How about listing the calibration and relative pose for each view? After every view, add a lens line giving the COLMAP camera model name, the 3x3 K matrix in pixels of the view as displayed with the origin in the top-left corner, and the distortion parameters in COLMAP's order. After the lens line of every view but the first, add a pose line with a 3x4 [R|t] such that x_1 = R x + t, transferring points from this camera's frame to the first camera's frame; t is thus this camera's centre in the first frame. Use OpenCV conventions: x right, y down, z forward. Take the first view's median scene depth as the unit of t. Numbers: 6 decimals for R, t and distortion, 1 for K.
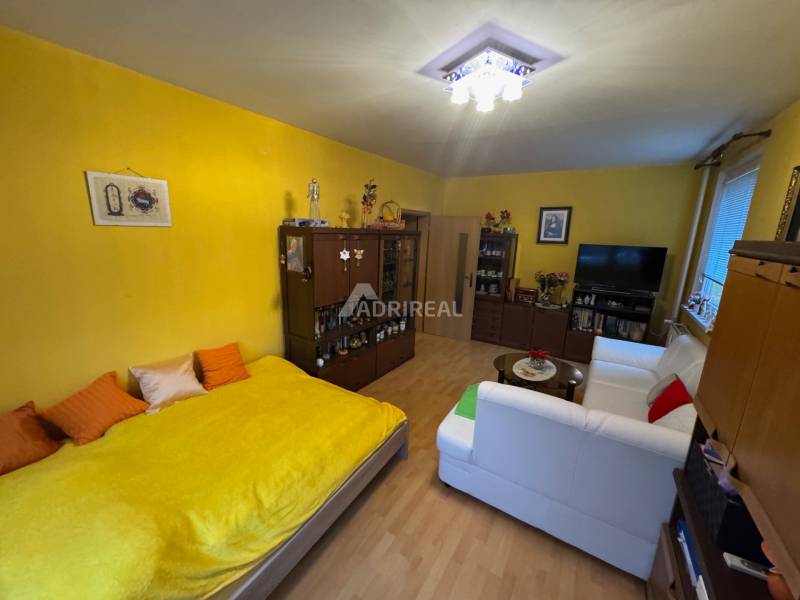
lens RADIAL K [[318.6, 0, 399.3], [0, 318.6, 297.3], [0, 0, 1]] dist [-0.004279, -0.000049]
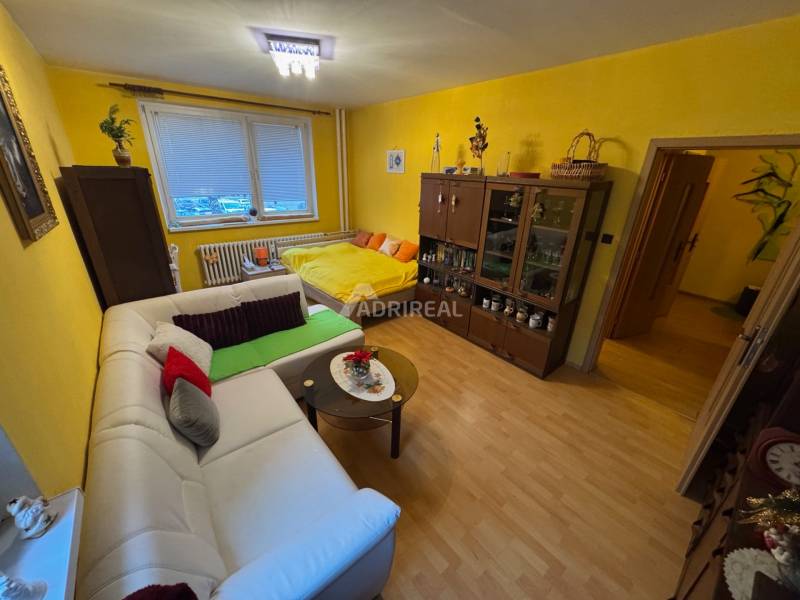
lens RADIAL K [[318.6, 0, 397.6], [0, 318.6, 299.4], [0, 0, 1]] dist [-0.004279, -0.000049]
pose [[-0.311733, 0.328572, -0.891551, 1.027899], [-0.235297, 0.882387, 0.407467, -0.244592], [0.920575, 0.336800, -0.197757, 1.211248]]
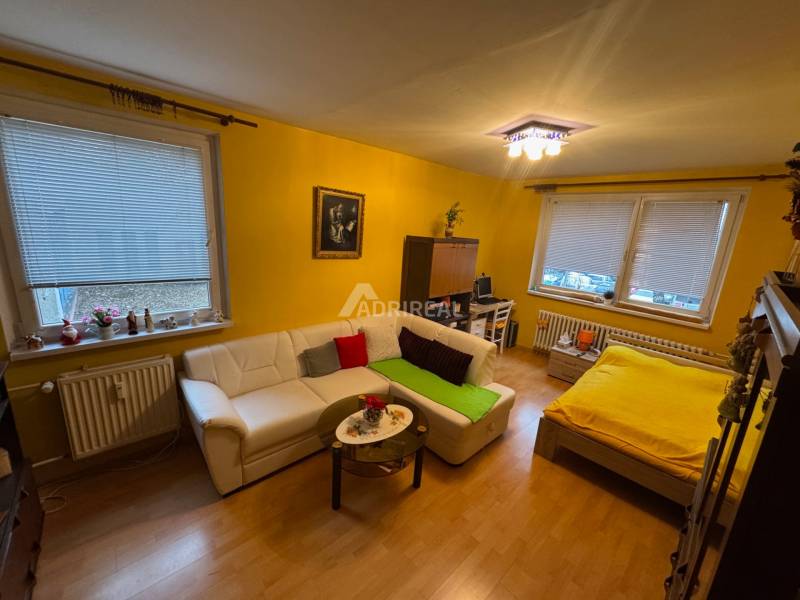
lens RADIAL K [[318.6, 0, 399.5], [0, 318.6, 299.4], [0, 0, 1]] dist [-0.004279, -0.000049]
pose [[-0.964455, -0.144815, 0.221030, 0.267344], [-0.036773, 0.901873, 0.430432, -0.371855], [-0.261674, 0.407005, -0.875142, 1.584427]]
